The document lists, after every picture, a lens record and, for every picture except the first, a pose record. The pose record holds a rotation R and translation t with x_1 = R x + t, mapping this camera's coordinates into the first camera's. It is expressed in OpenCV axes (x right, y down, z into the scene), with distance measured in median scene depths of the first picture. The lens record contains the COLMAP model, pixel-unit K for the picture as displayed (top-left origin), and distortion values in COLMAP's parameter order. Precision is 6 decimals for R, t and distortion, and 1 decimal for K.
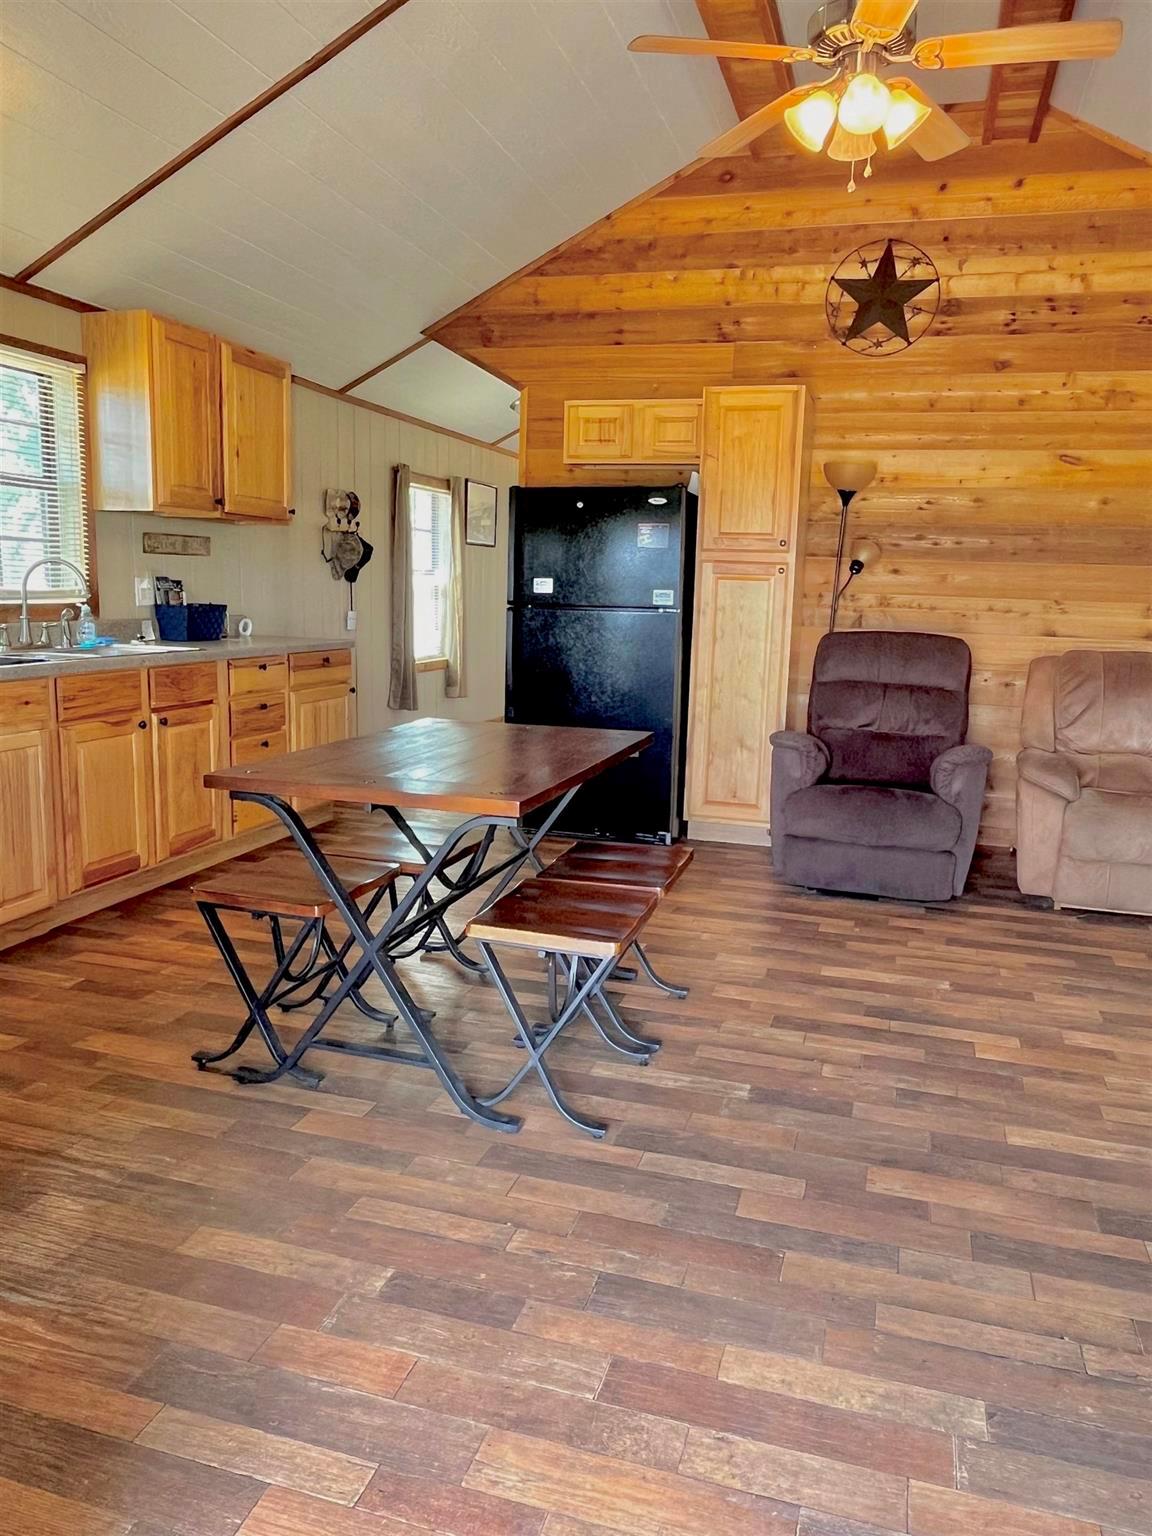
lens RADIAL K [[1121.1, 0, 572.3], [0, 1121.1, 771.8], [0, 0, 1]] dist [-0.002470, -0.003834]
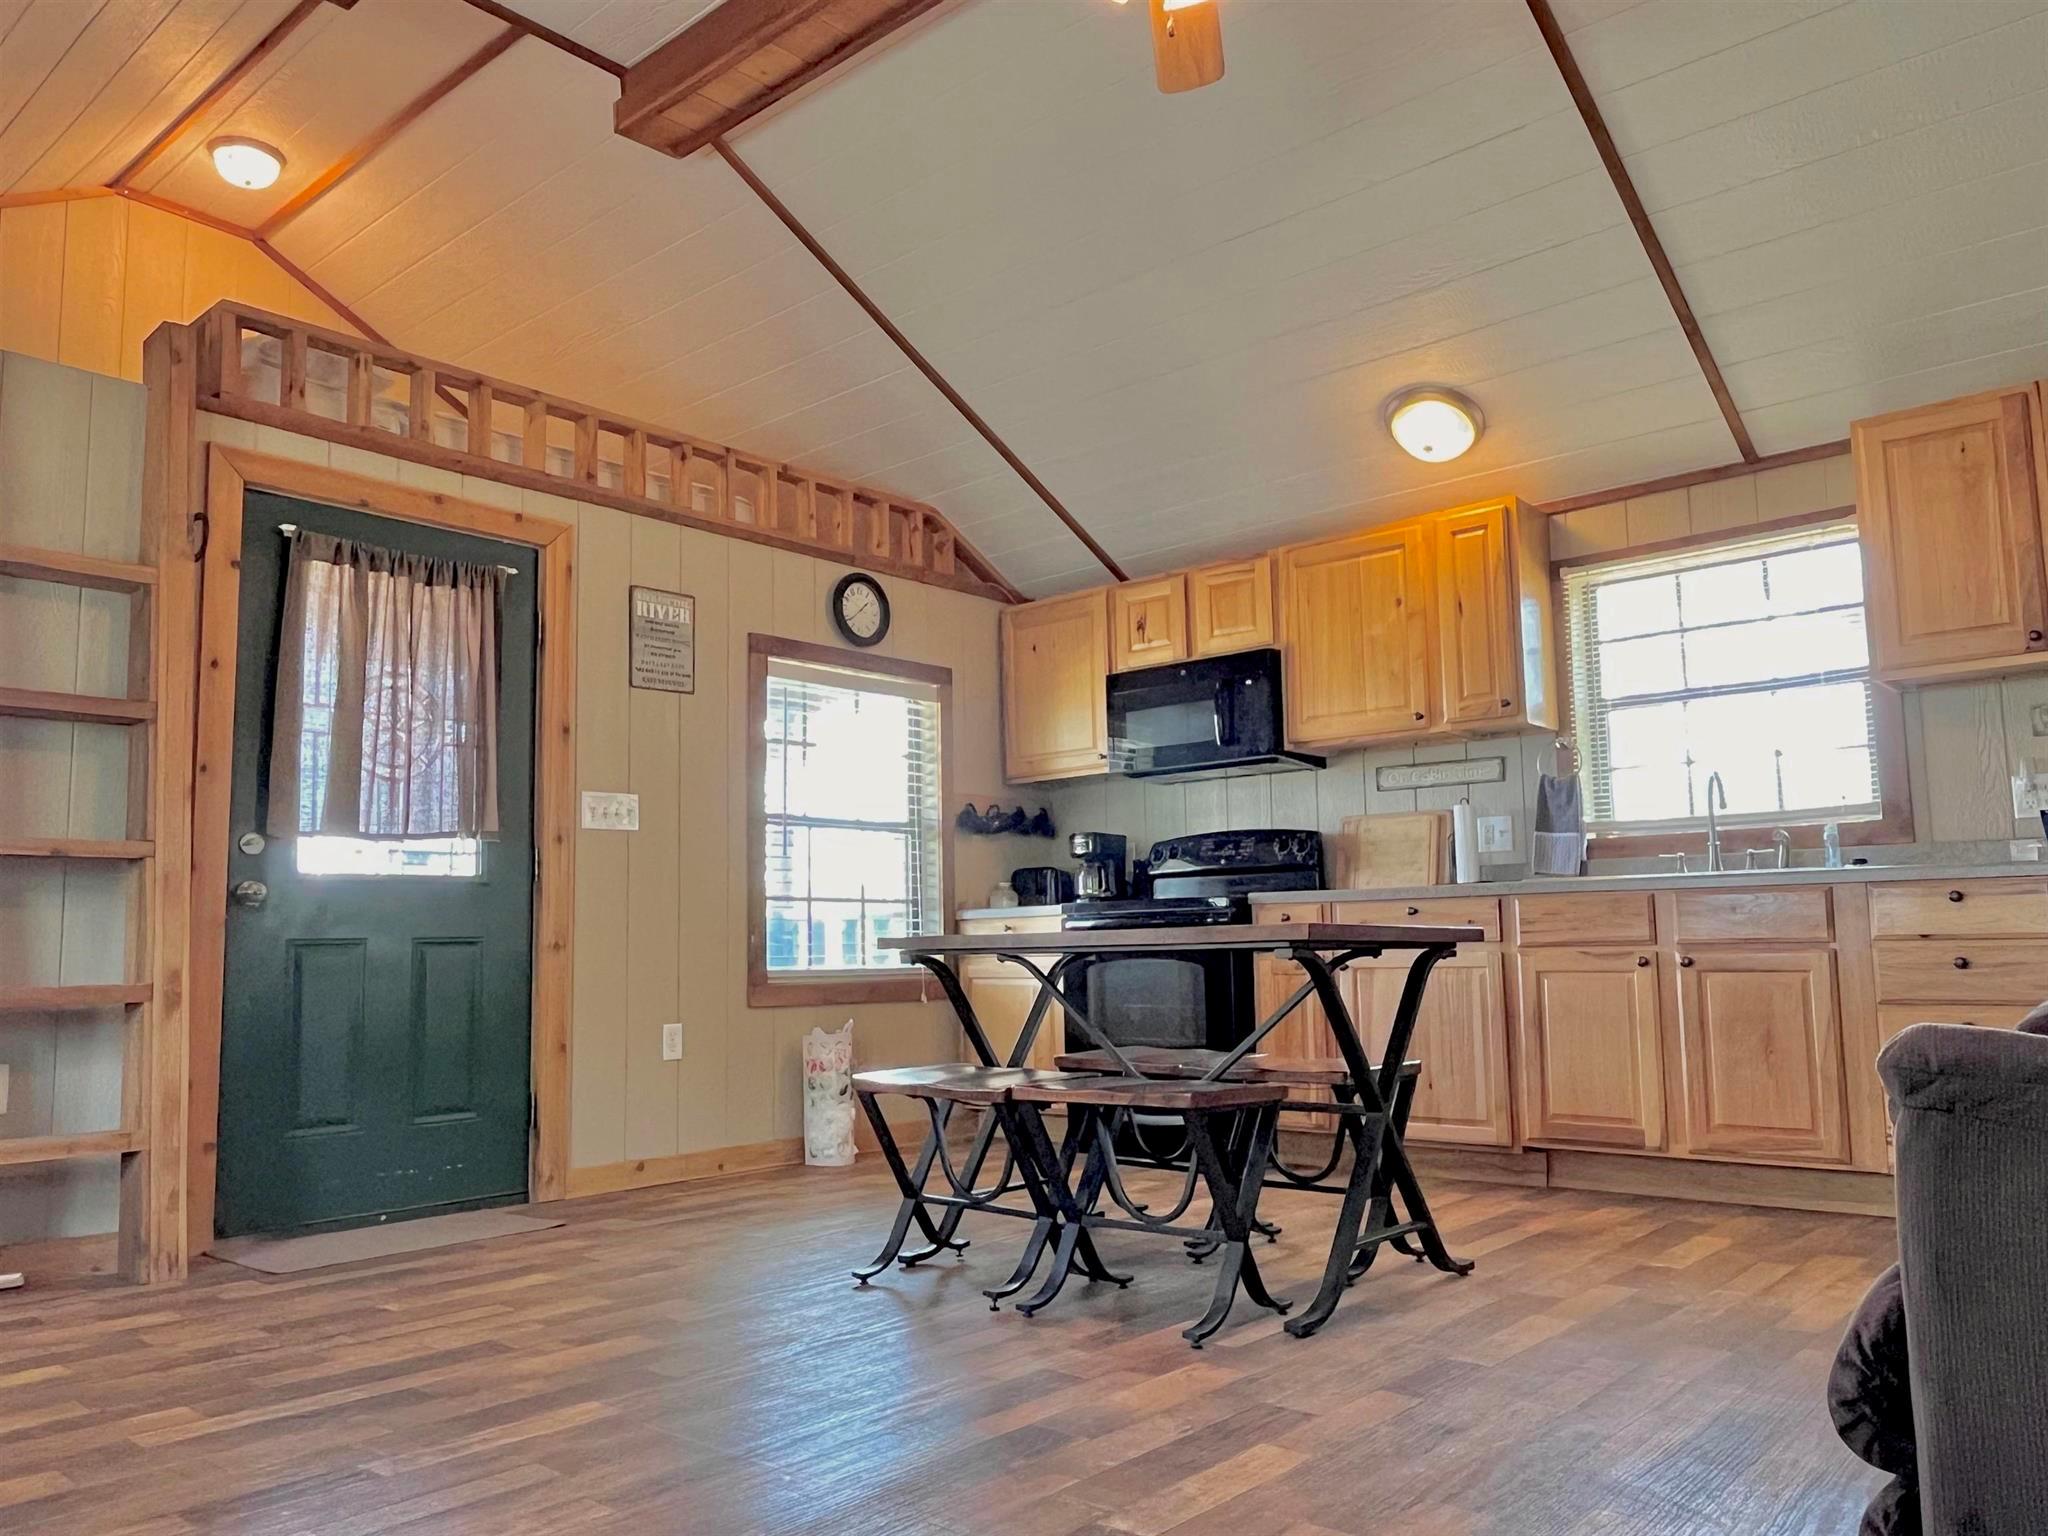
lens RADIAL K [[1494.8, 0, 1020.5], [0, 1494.8, 772.1], [0, 0, 1]] dist [-0.002470, -0.003834]
pose [[-0.408646, -0.134107, -0.902787, 0.724275], [-0.150162, 0.985546, -0.078430, -0.023440], [0.900255, 0.103514, -0.422877, 0.968617]]
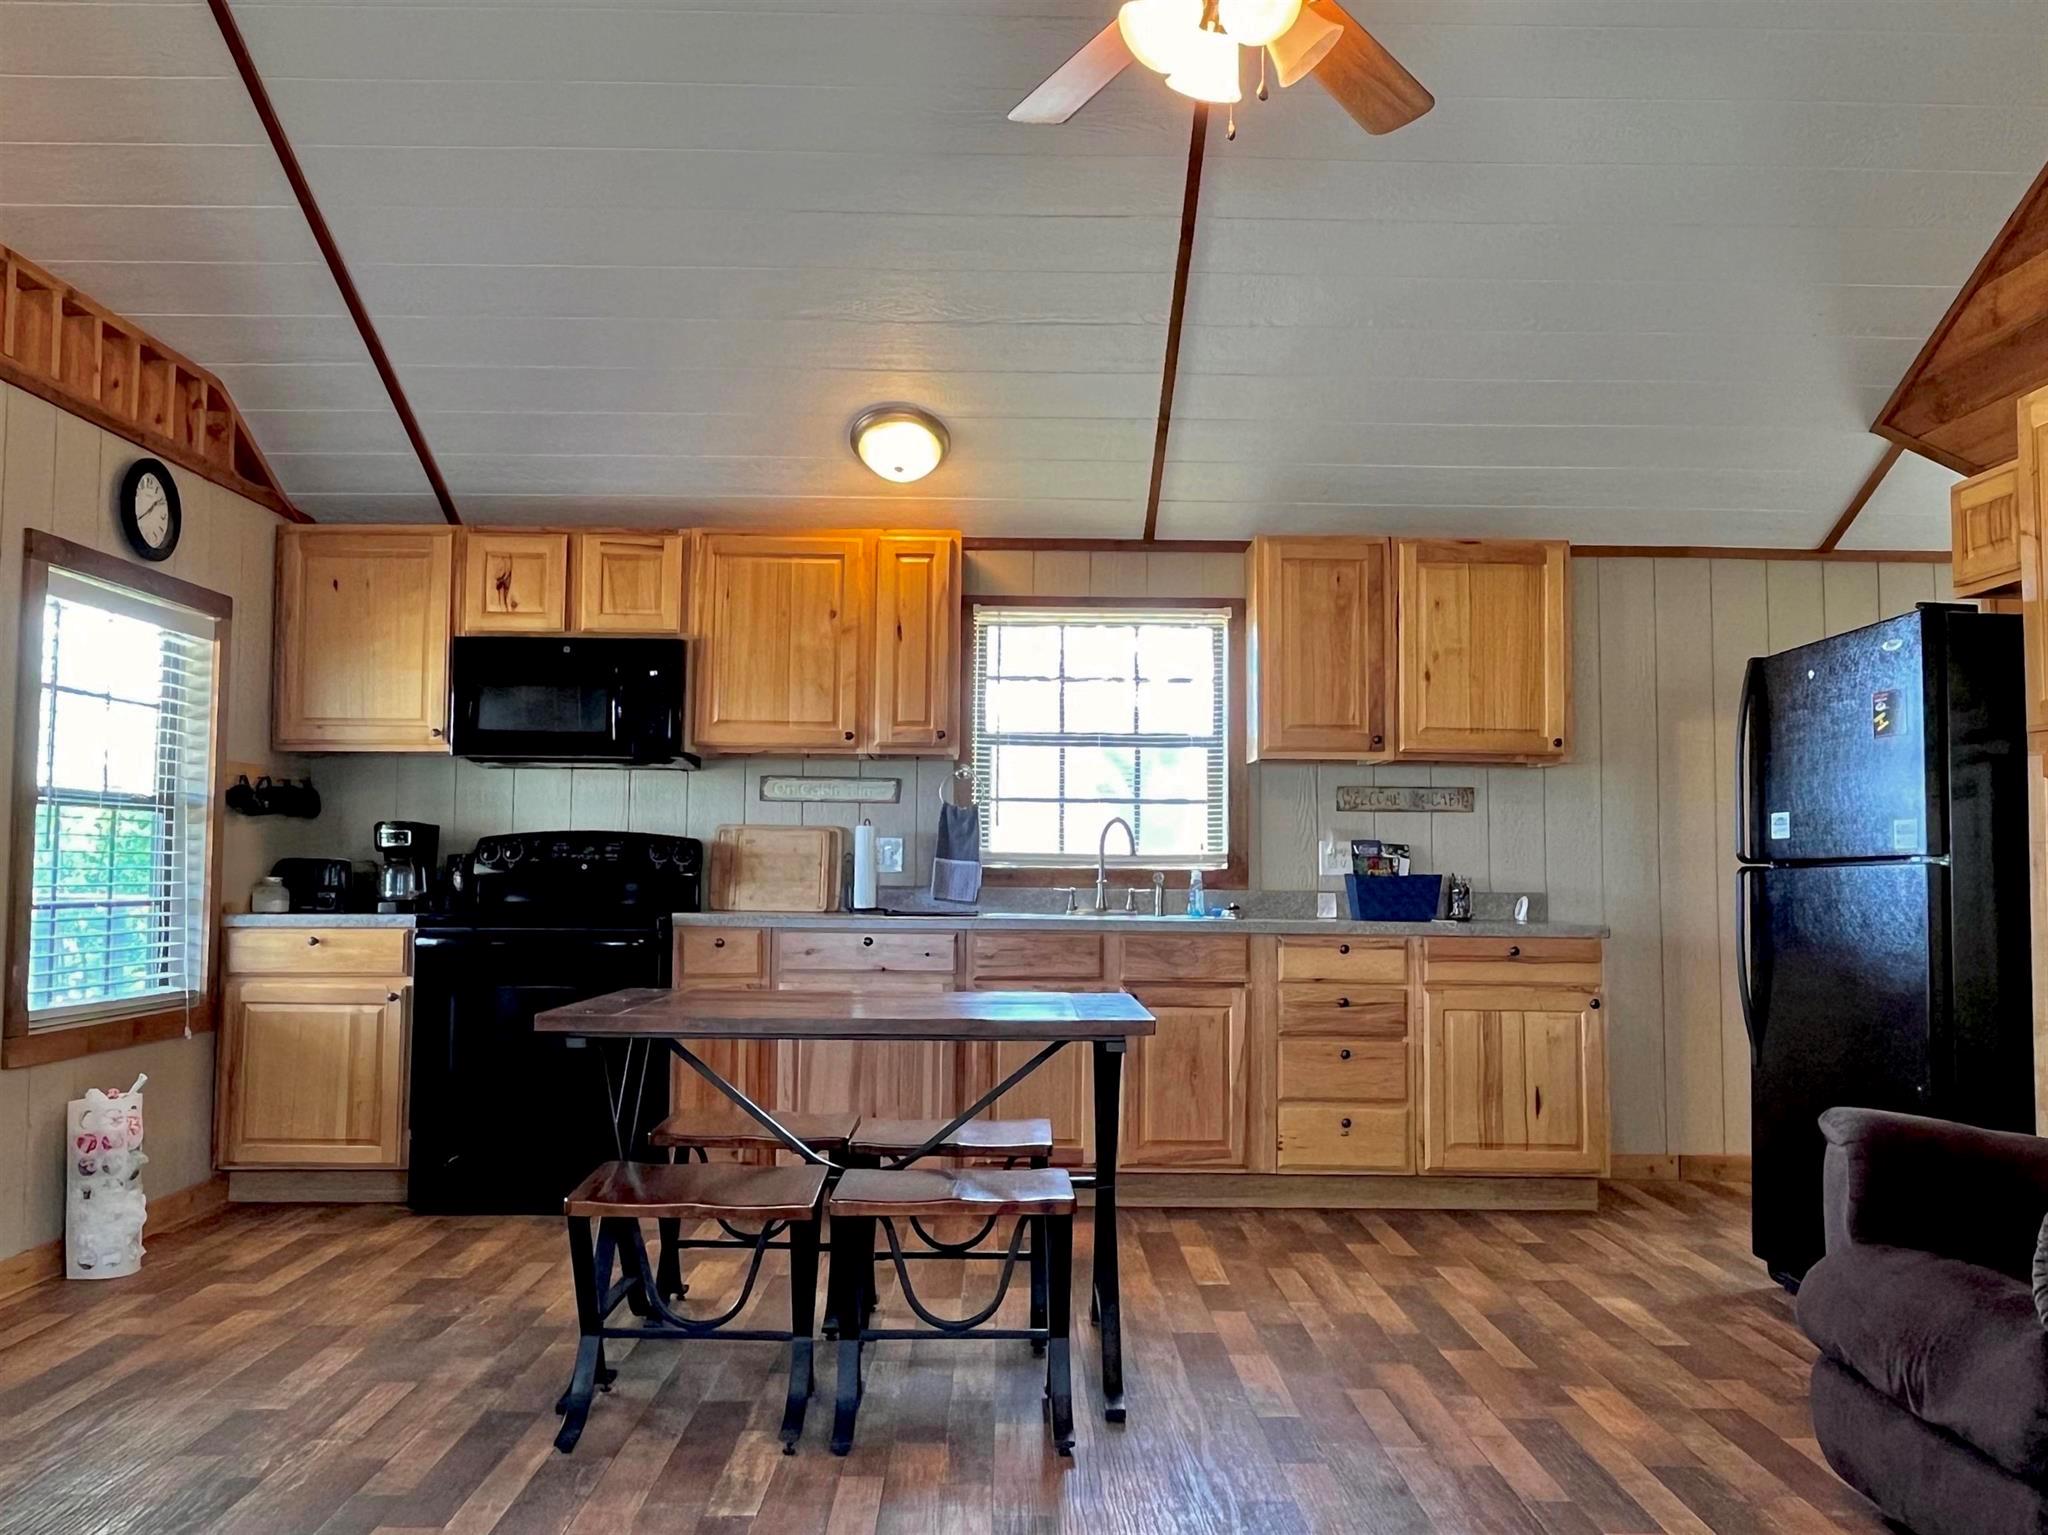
lens RADIAL K [[1598.9, 0, 1027.5], [0, 1598.9, 763.2], [0, 0, 1]] dist [0.005636, -0.010884]
pose [[0.309180, -0.093246, -0.946421, 0.747309], [-0.160104, 0.975873, -0.148451, -0.024596], [0.937430, 0.197424, 0.286791, 0.519663]]
